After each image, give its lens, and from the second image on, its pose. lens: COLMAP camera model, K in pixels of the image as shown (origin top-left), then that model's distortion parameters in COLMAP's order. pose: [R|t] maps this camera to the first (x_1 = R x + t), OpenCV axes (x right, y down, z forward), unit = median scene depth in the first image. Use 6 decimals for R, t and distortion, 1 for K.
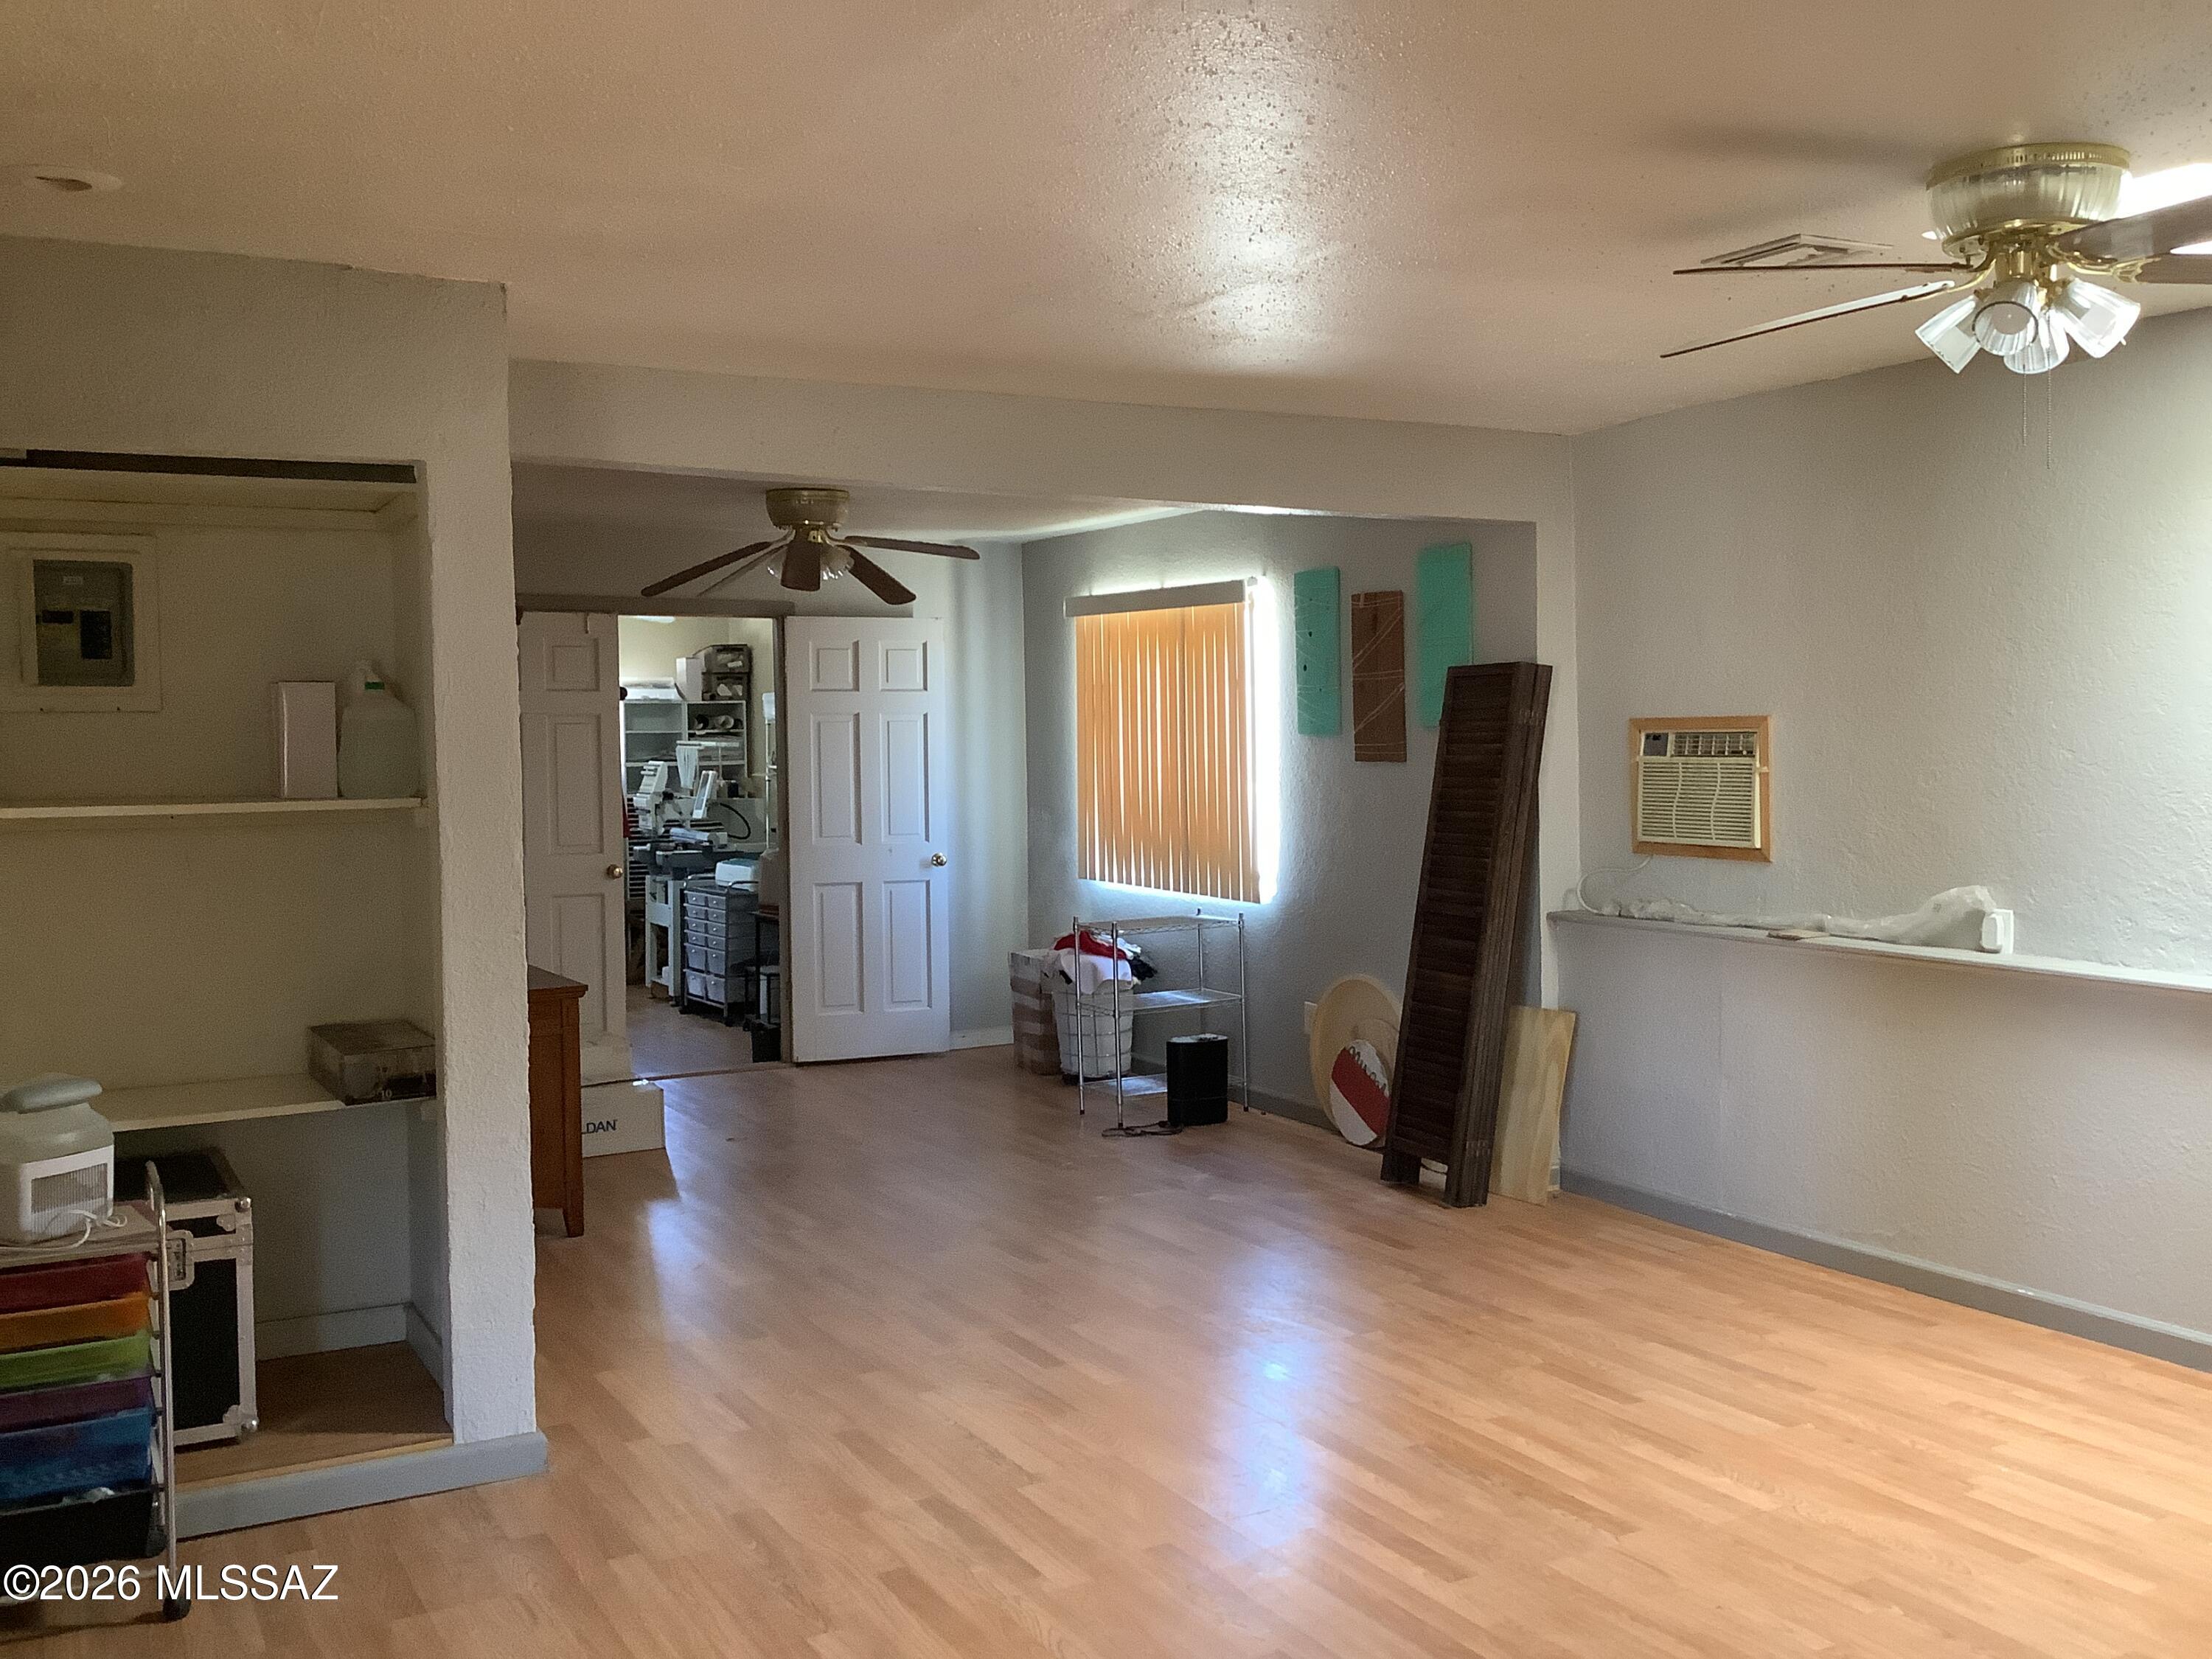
lens RADIAL K [[2005.5, 0, 1106.0], [0, 2005.5, 829.5], [0, 0, 1]] dist [0.131556, -0.238453]
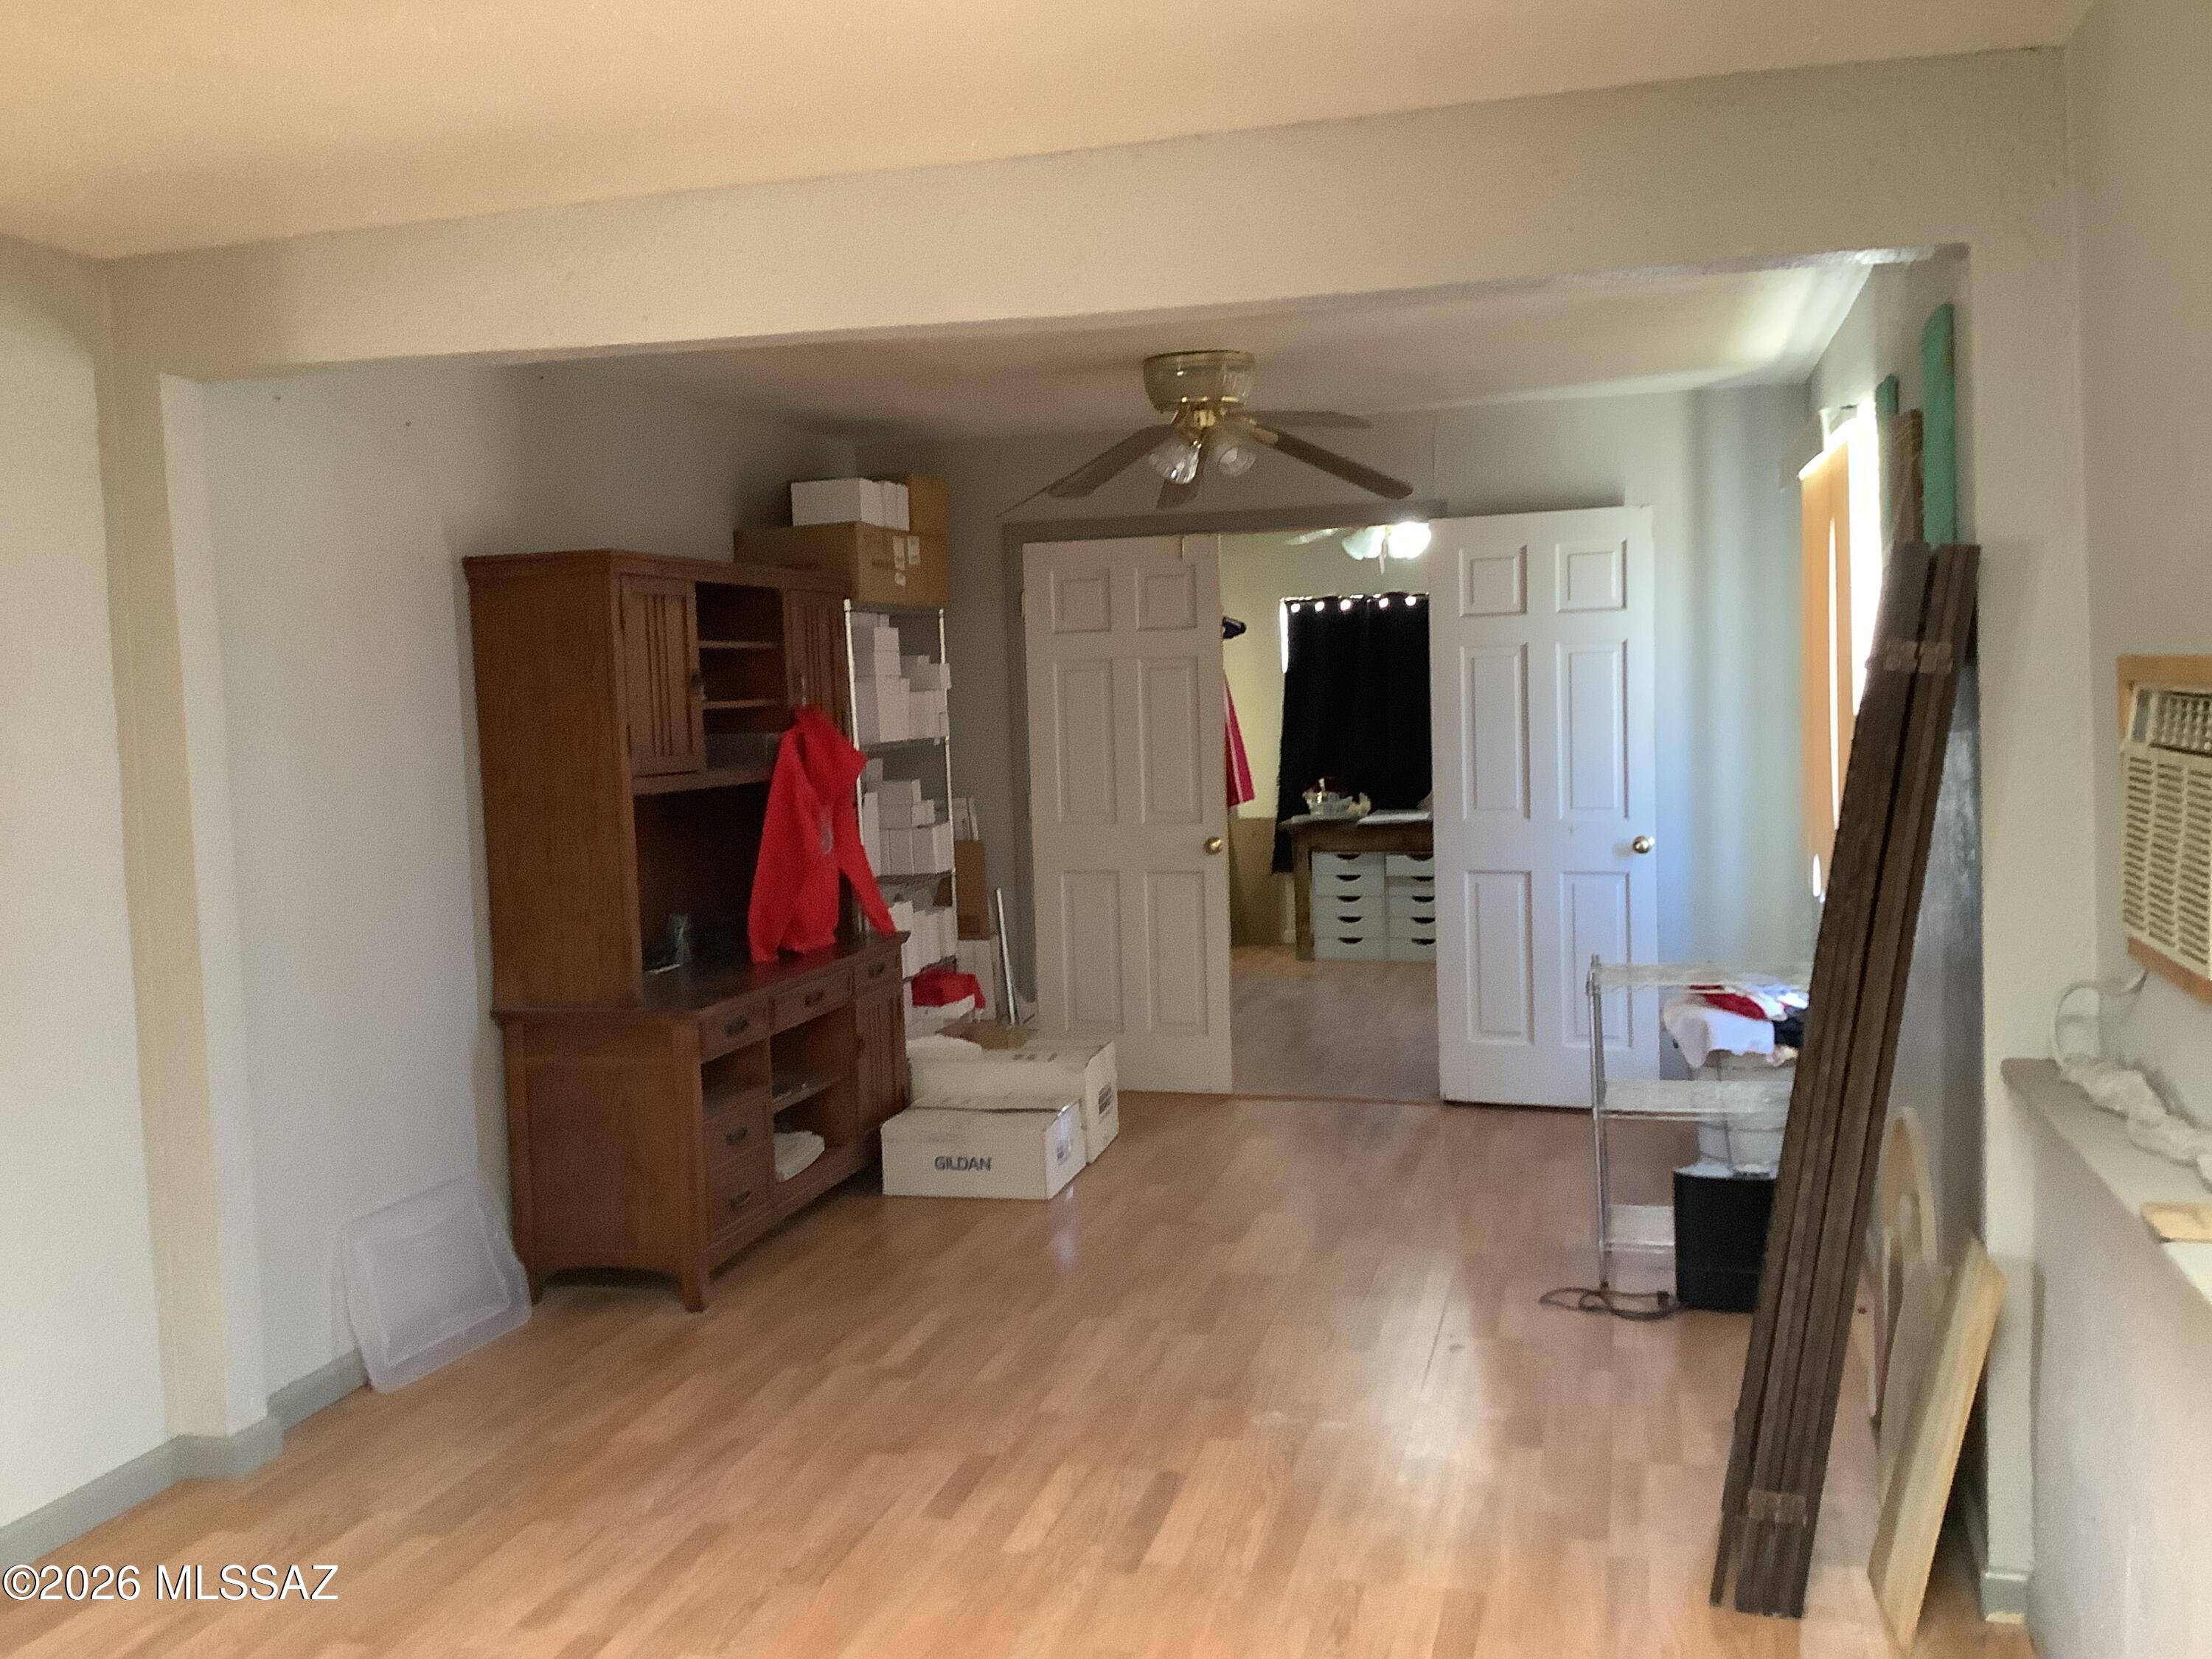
lens RADIAL K [[2005.5, 0, 1106.0], [0, 2005.5, 829.5], [0, 0, 1]] dist [0.131556, -0.238453]
pose [[0.720377, 0.042734, -0.692265, 0.337920], [-0.009617, 0.998620, 0.051638, -0.031617], [0.693516, -0.030542, 0.719793, 0.425516]]
